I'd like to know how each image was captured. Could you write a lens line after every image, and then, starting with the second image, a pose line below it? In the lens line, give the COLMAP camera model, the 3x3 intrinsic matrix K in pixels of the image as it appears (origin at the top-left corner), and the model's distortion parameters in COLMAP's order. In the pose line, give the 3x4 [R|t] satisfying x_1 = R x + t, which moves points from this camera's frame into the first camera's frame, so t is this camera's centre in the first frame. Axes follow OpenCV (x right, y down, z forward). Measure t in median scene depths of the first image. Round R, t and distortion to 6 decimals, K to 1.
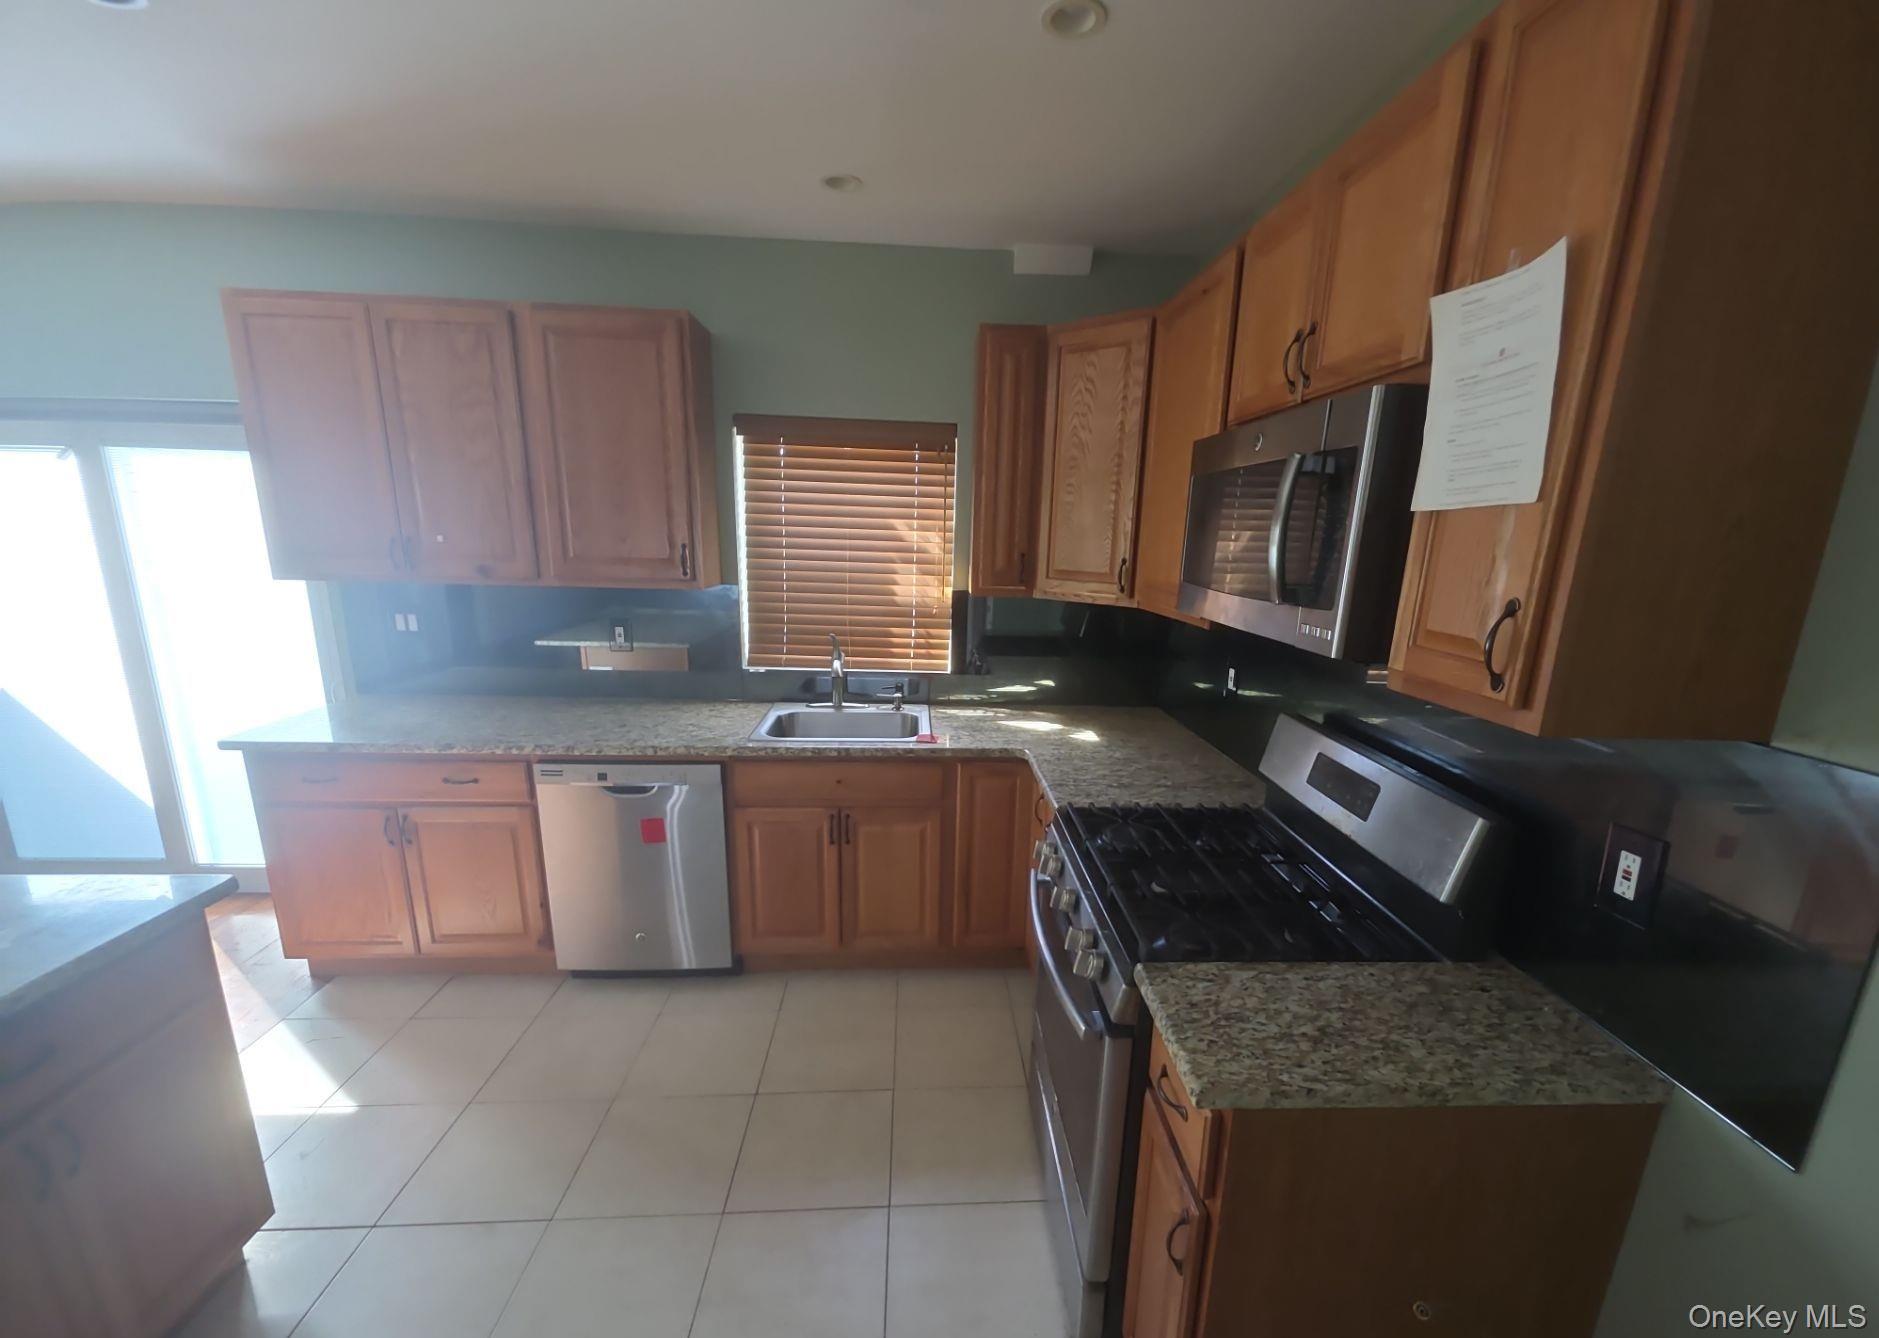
lens RADIAL K [[768.8, 0, 967.3], [0, 768.8, 722.7], [0, 0, 1]] dist [0.004342, -0.004011]
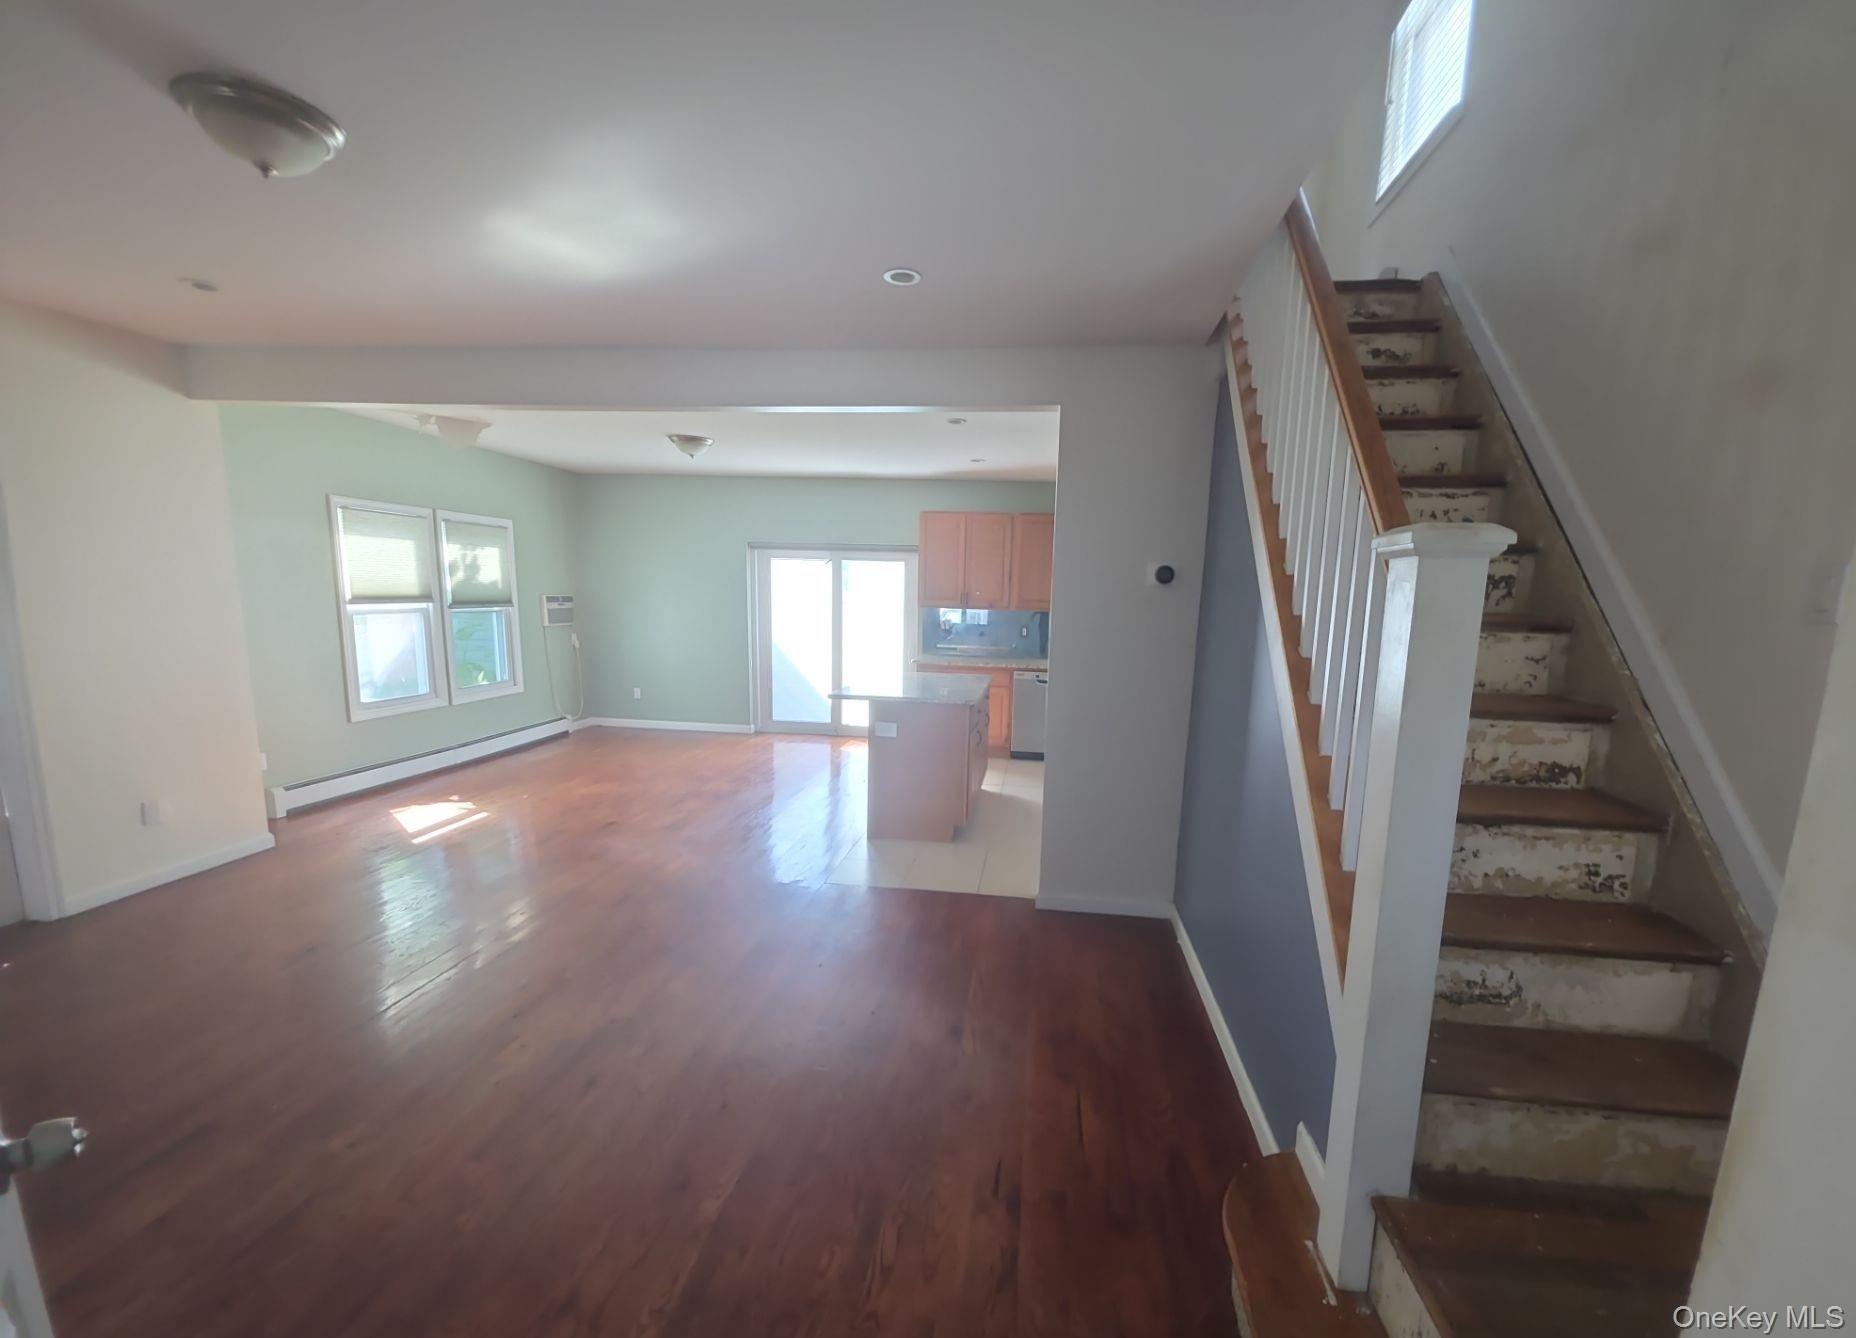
lens RADIAL K [[763.9, 0, 965.9], [0, 763.9, 729.3], [0, 0, 1]] dist [-0.001395, -0.000490]
pose [[0.985458, 0.027517, -0.167677, -0.230522], [-0.039076, 0.997052, -0.066032, 0.403929], [0.165365, 0.071624, 0.983628, -1.566309]]
